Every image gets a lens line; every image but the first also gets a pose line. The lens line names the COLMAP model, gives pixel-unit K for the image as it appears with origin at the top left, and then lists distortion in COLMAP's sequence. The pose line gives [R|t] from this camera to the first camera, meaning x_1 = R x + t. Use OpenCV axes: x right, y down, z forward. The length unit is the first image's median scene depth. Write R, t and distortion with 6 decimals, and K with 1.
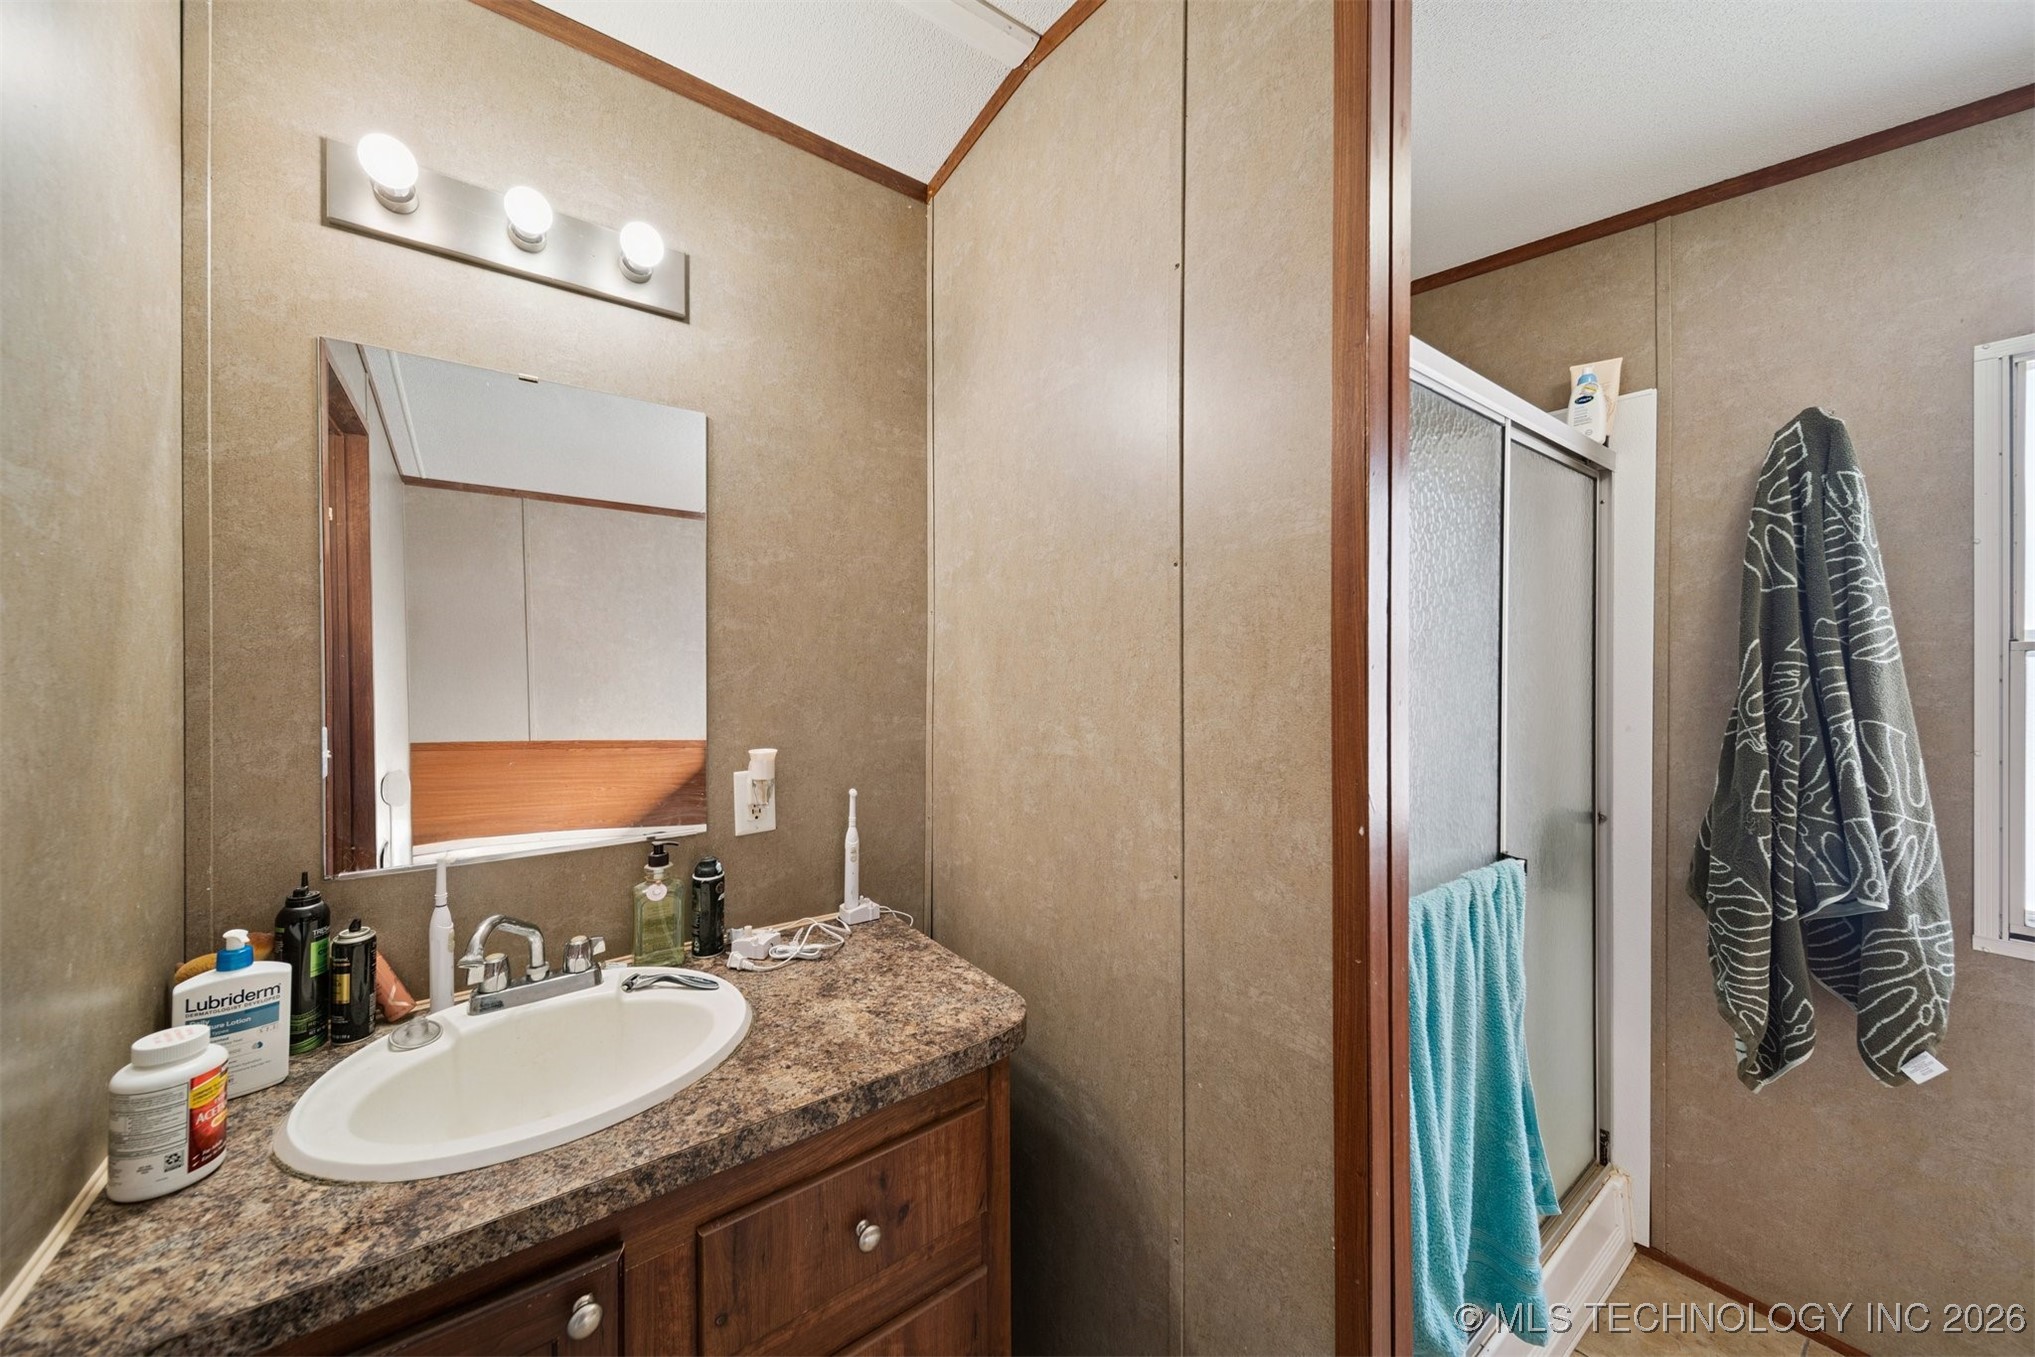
lens RADIAL K [[719.0, 0, 1016.2], [0, 719.0, 666.4], [0, 0, 1]] dist [0.007831, -0.002034]
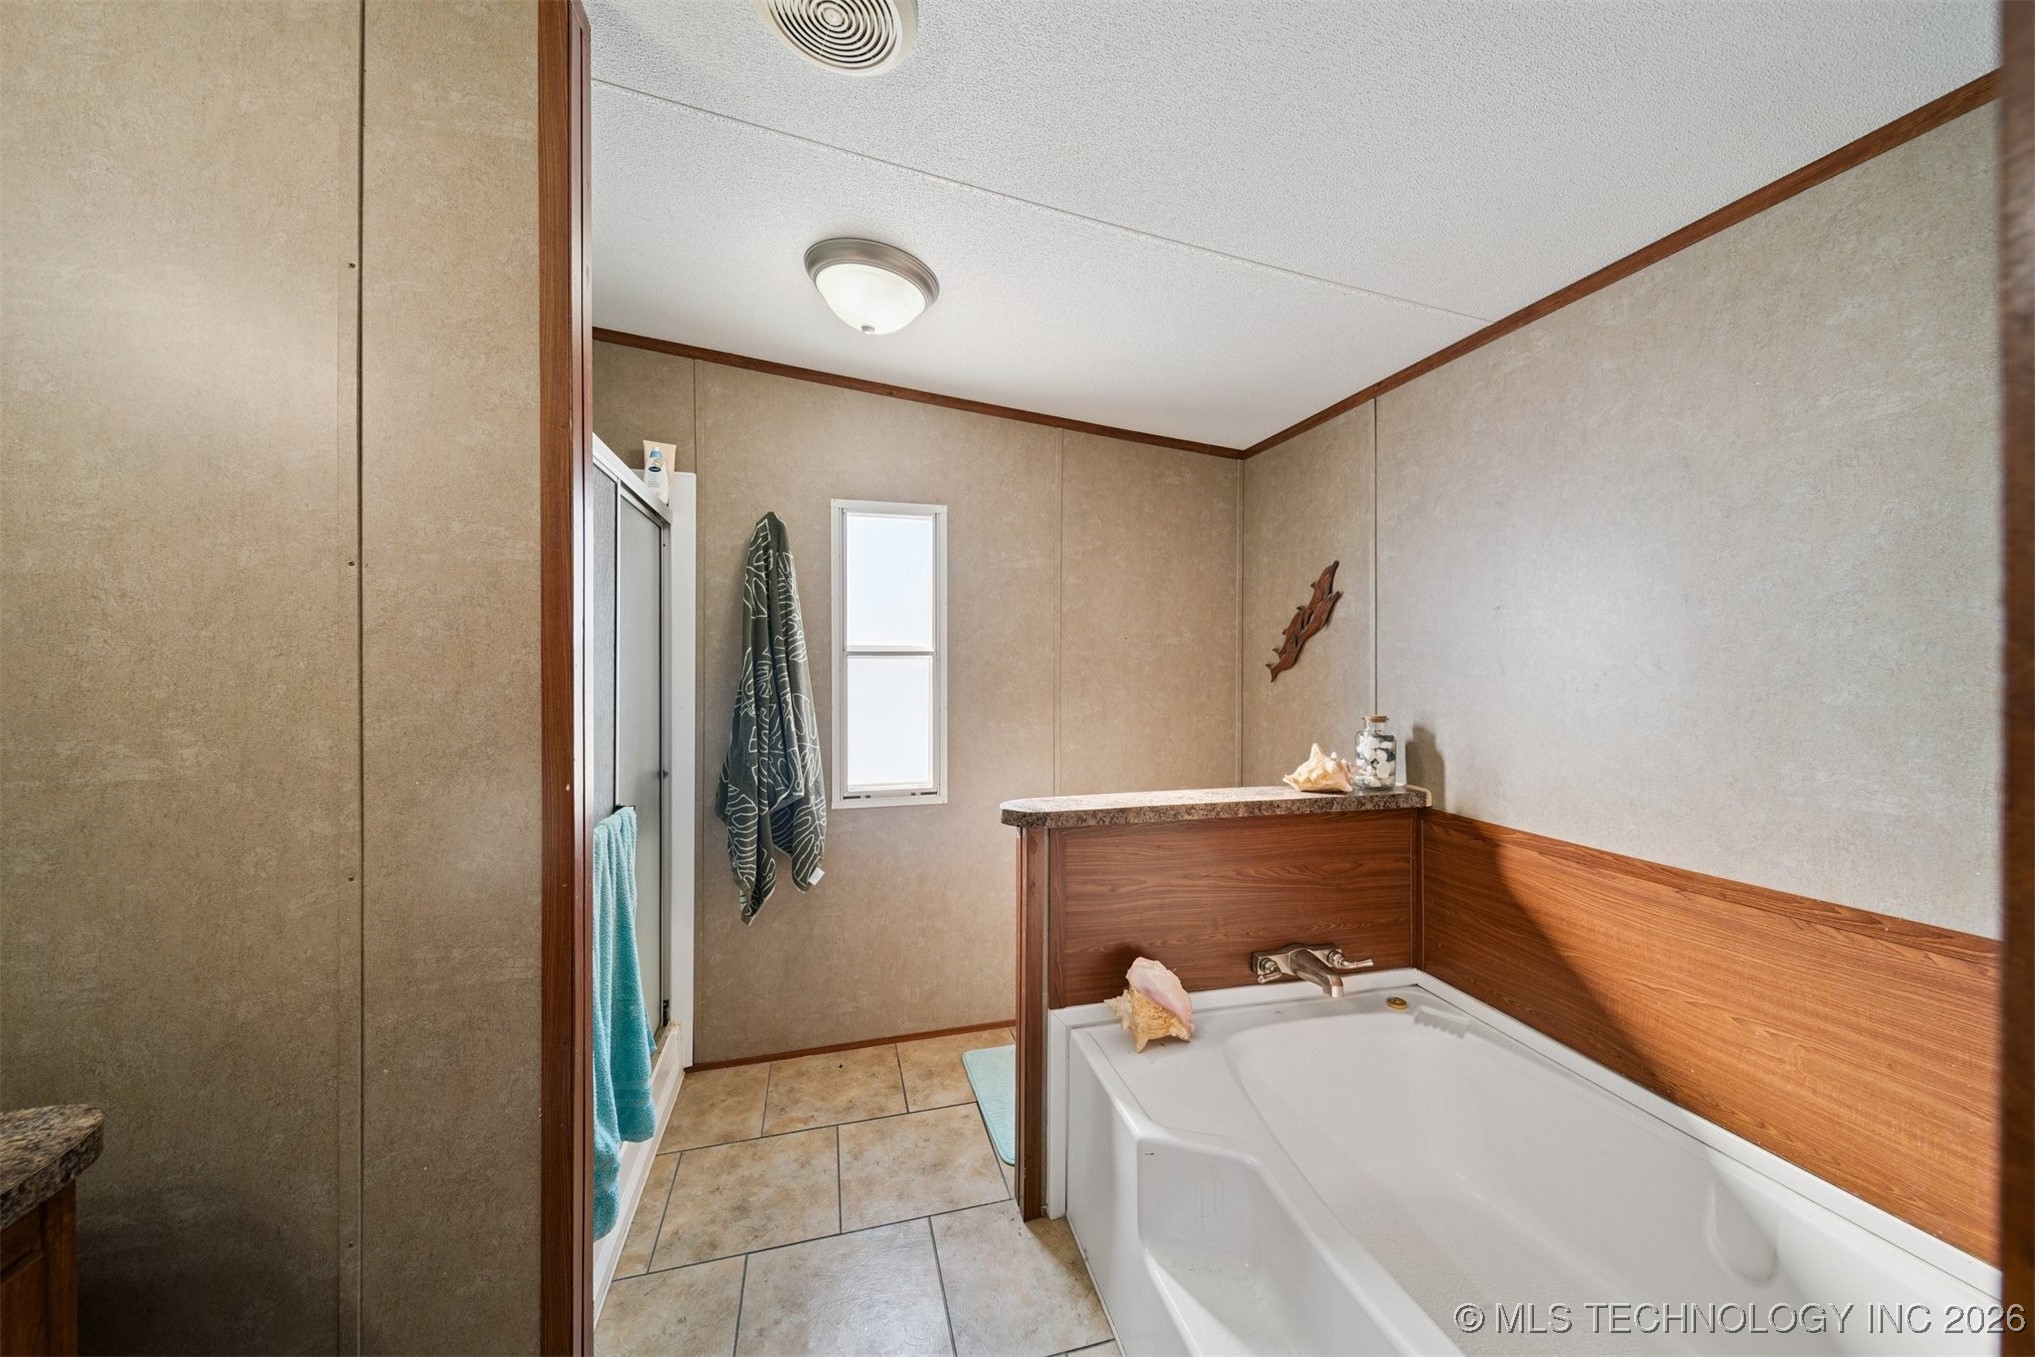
lens RADIAL K [[719.0, 0, 1020.7], [0, 719.0, 664.6], [0, 0, 1]] dist [0.007831, -0.002034]
pose [[0.363415, -0.004772, 0.931615, -0.290071], [0.003222, 0.999987, 0.003866, -0.002821], [-0.931622, 0.001597, 0.363425, -0.174007]]
